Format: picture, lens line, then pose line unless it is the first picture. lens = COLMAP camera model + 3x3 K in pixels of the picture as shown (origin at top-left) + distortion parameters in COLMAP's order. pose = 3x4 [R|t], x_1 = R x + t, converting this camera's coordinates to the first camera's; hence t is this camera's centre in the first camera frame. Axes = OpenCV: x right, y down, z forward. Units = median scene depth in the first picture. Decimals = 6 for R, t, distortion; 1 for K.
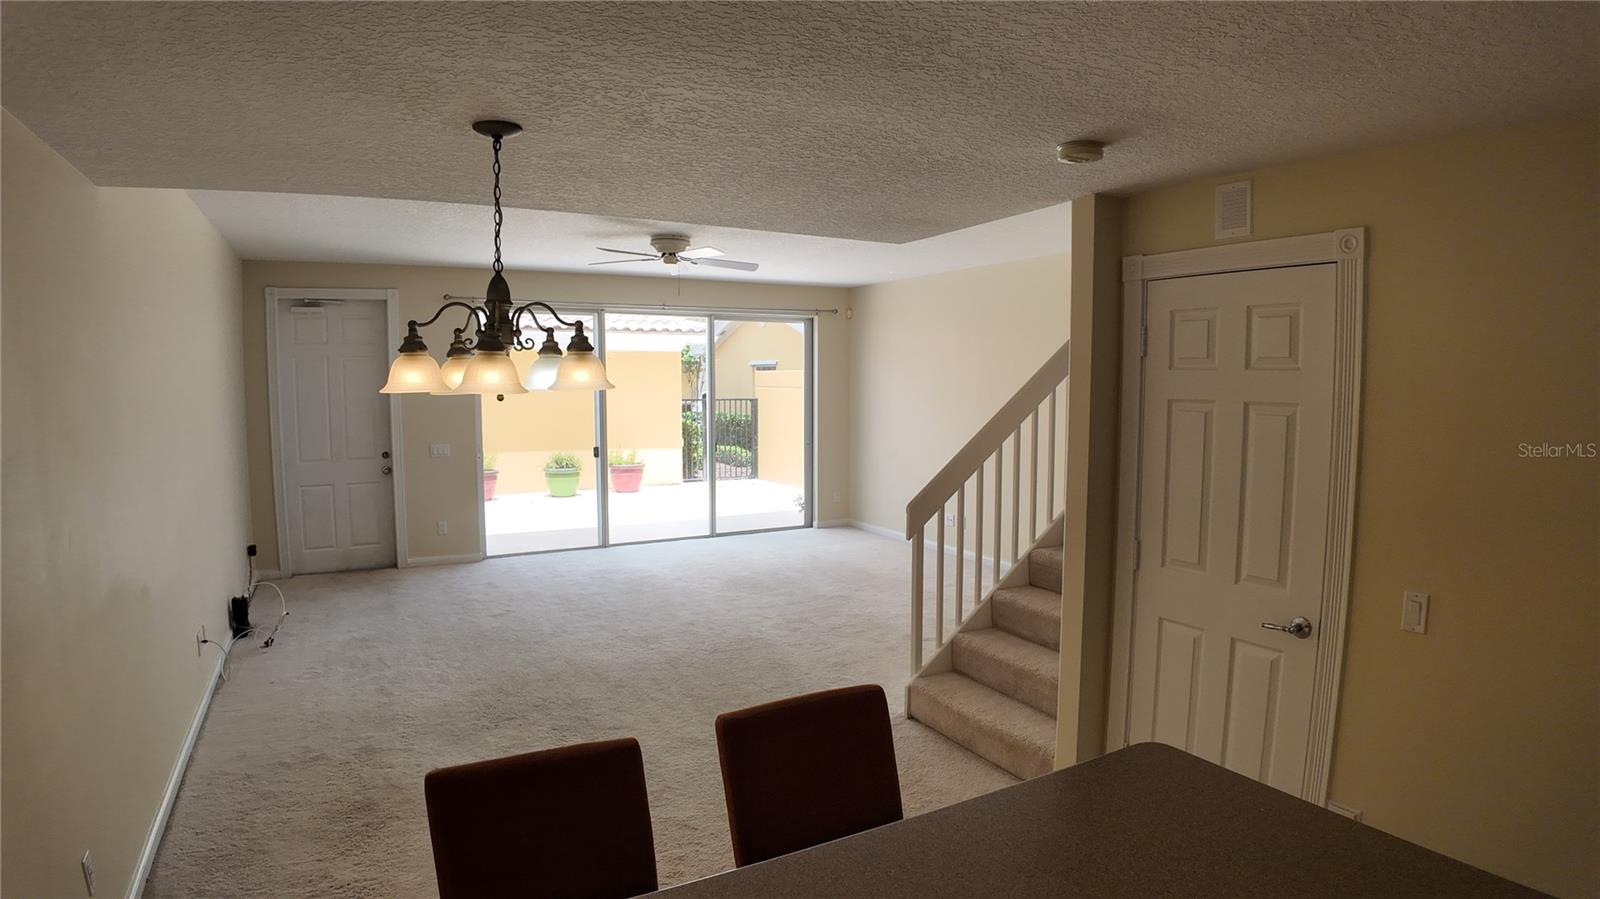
lens RADIAL K [[850.1, 0, 806.2], [0, 850.1, 455.3], [0, 0, 1]] dist [-0.096341, -0.019271]
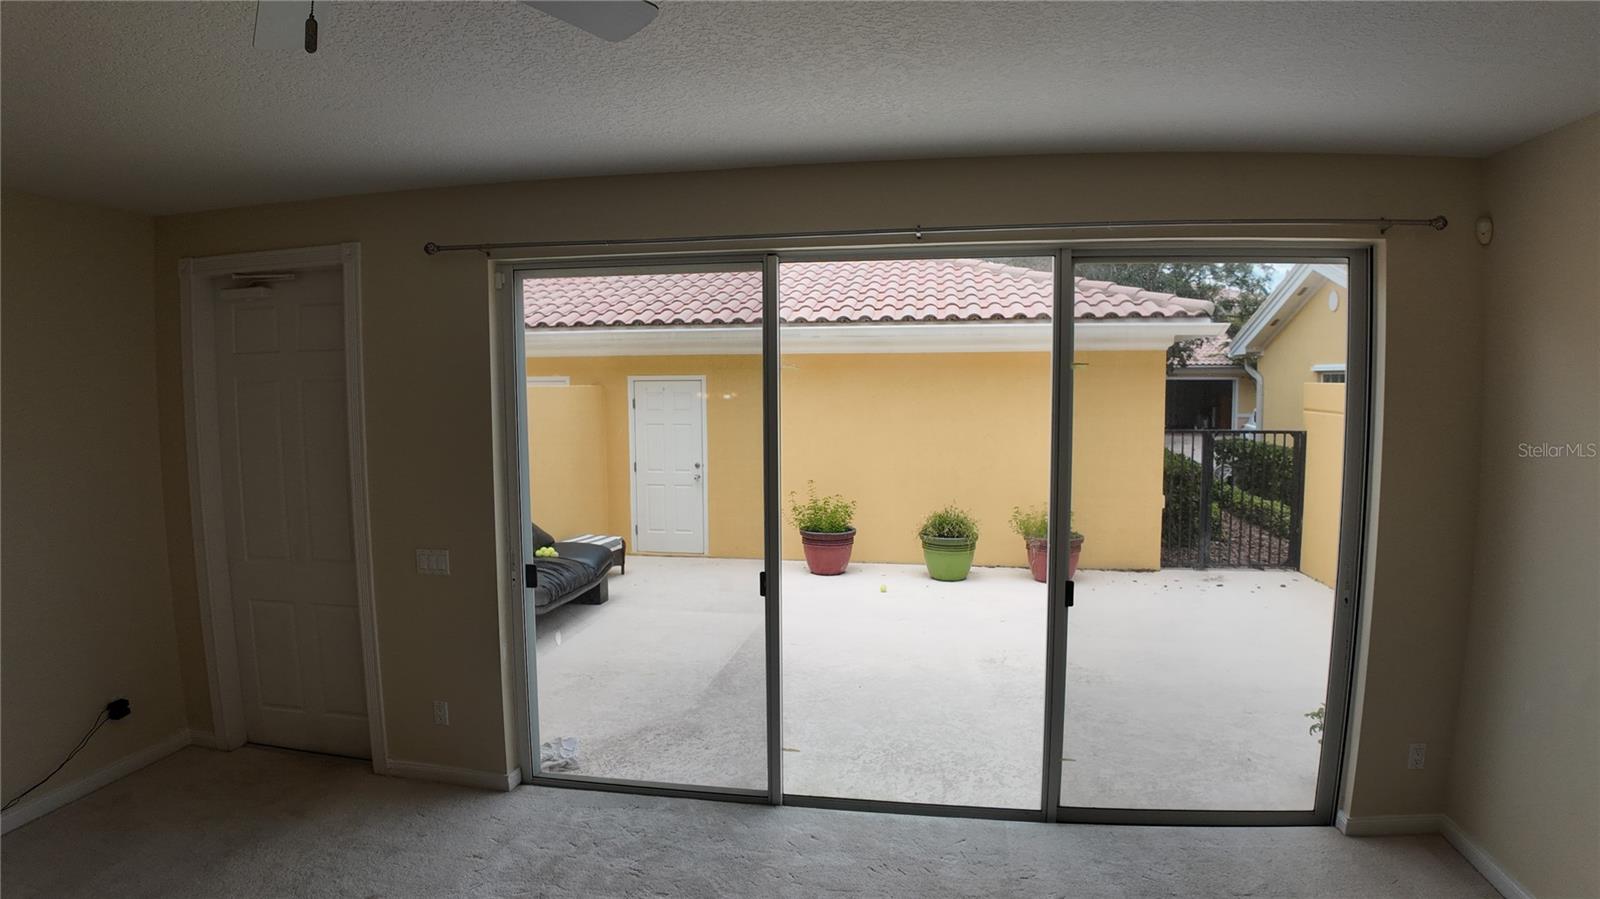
lens RADIAL K [[850.1, 0, 806.2], [0, 850.1, 455.3], [0, 0, 1]] dist [-0.096341, -0.019271]
pose [[0.783869, 0.046712, -0.619166, 0.032943], [-0.049062, 0.998708, 0.013233, -0.070386], [0.618984, 0.020004, 0.785148, 0.608963]]
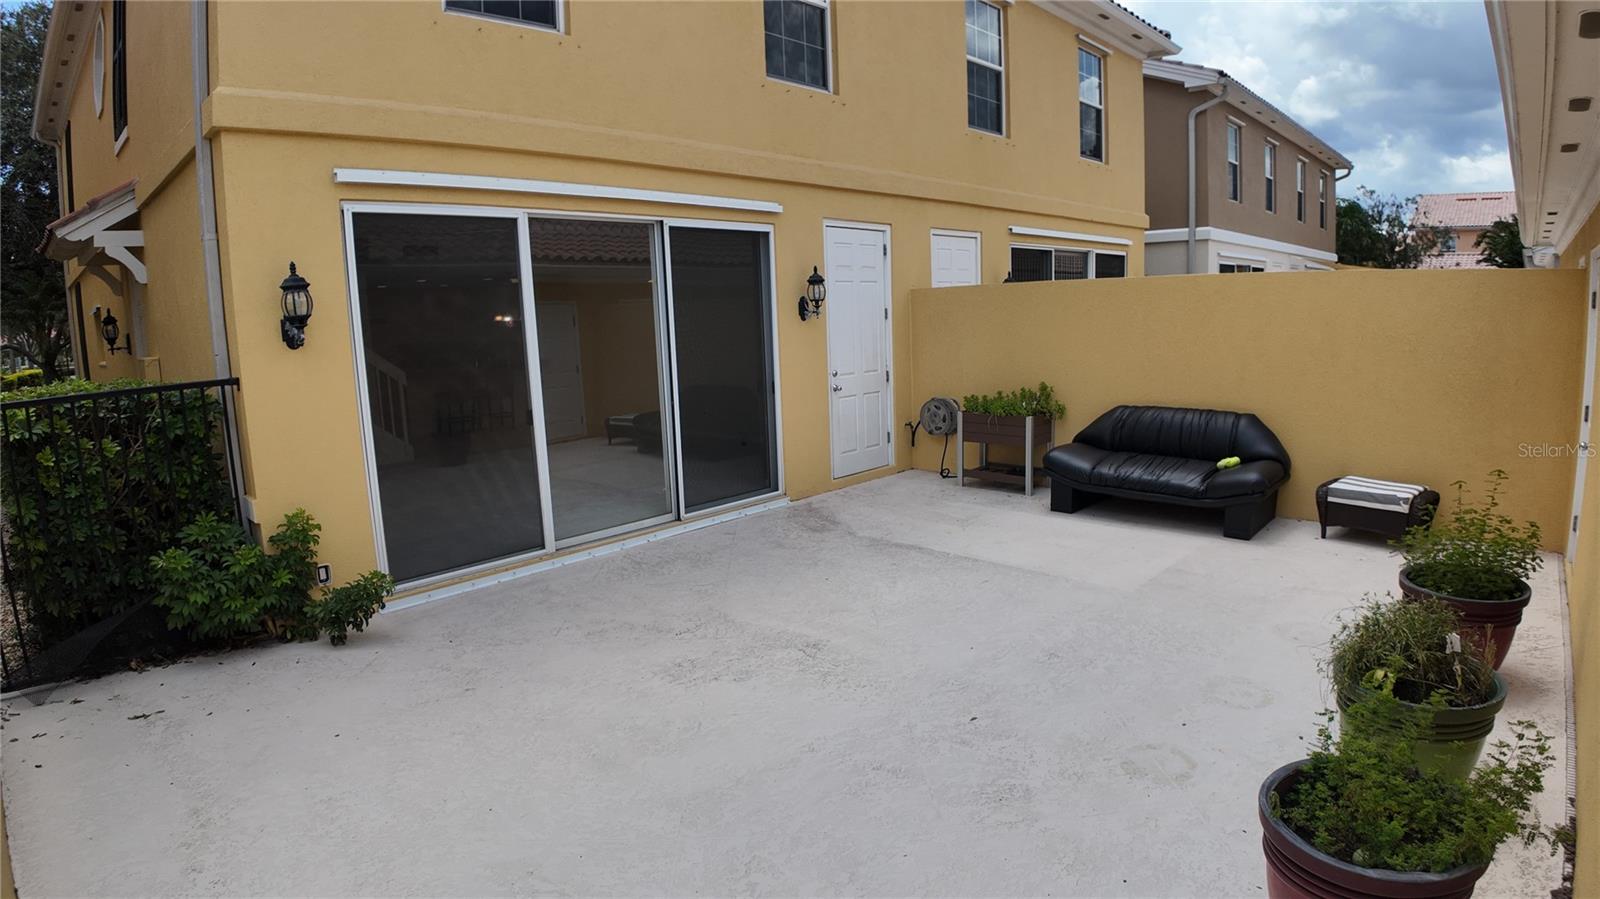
lens RADIAL K [[850.1, 0, 806.2], [0, 850.1, 455.3], [0, 0, 1]] dist [-0.096341, -0.019271]
pose [[-0.952007, 0.077195, -0.296182, -0.115815], [0.003108, 0.970062, 0.242838, -0.134856], [0.306061, 0.230263, -0.923745, 1.666791]]
